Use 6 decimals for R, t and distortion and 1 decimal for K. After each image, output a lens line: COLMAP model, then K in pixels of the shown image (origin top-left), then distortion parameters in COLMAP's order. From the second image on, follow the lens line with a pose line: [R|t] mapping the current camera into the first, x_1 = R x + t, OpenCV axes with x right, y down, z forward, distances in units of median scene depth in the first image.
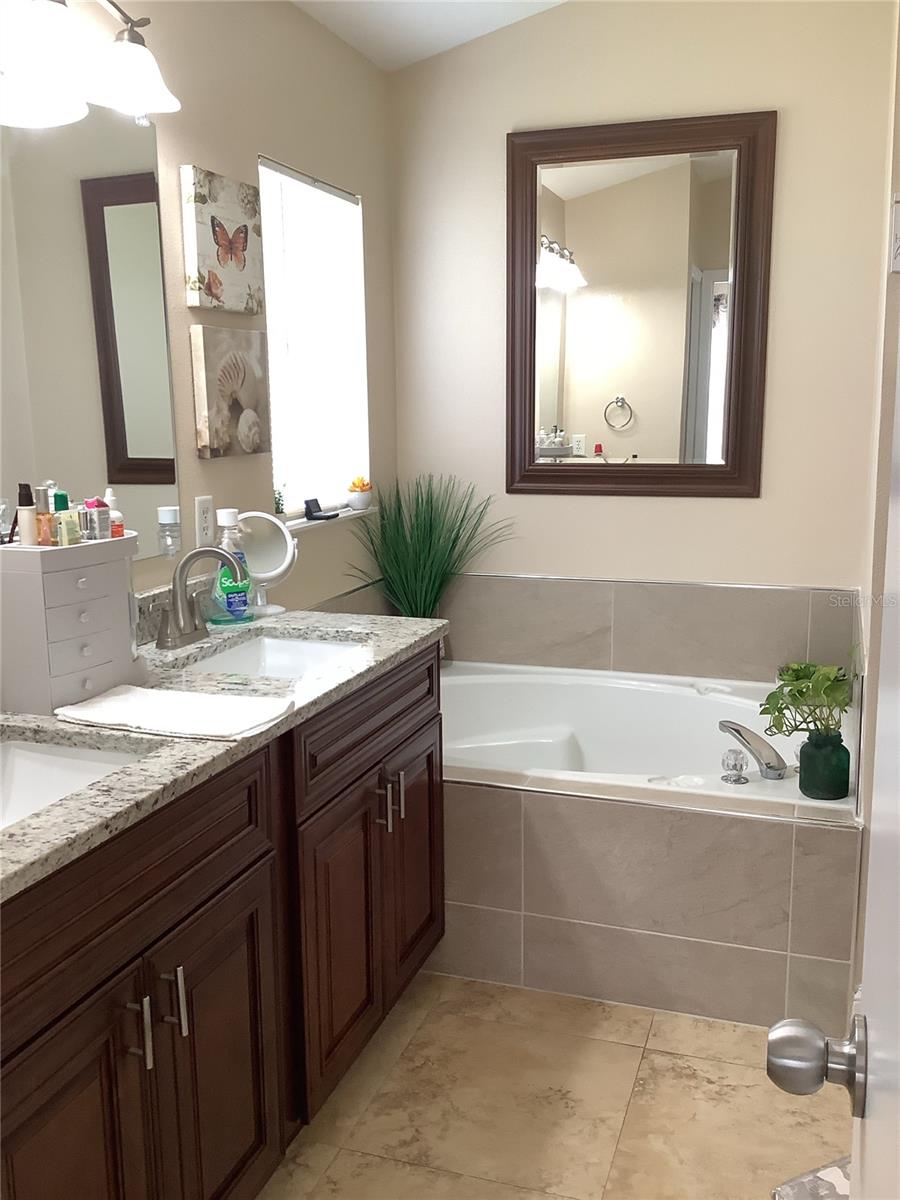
lens RADIAL K [[1089.3, 0, 454.4], [0, 1089.3, 598.5], [0, 0, 1]] dist [0.120352, -0.239127]
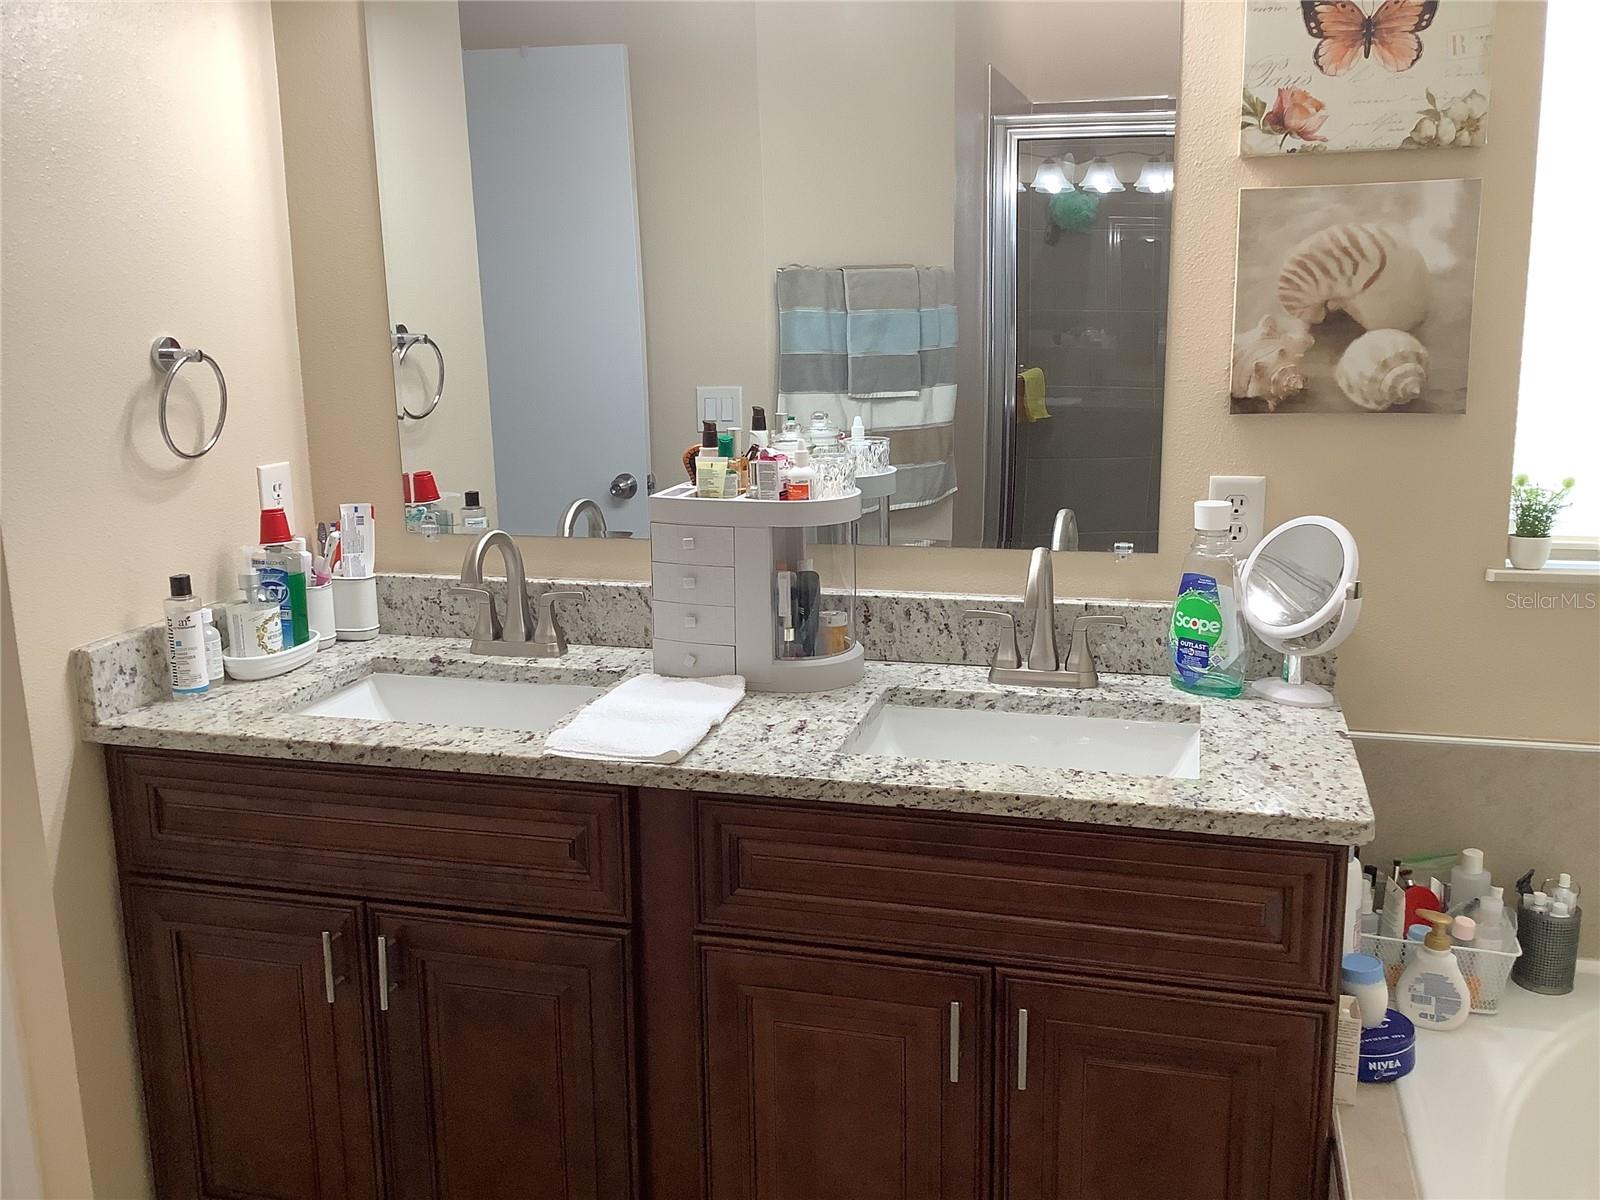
lens RADIAL K [[1452.4, 0, 794.6], [0, 1452.4, 596.8], [0, 0, 1]] dist [0.120352, -0.239127]
pose [[0.059372, 0.217536, -0.974245, 0.556173], [-0.159453, 0.965502, 0.205866, -0.157212], [0.985419, 0.143124, 0.092010, 0.705502]]
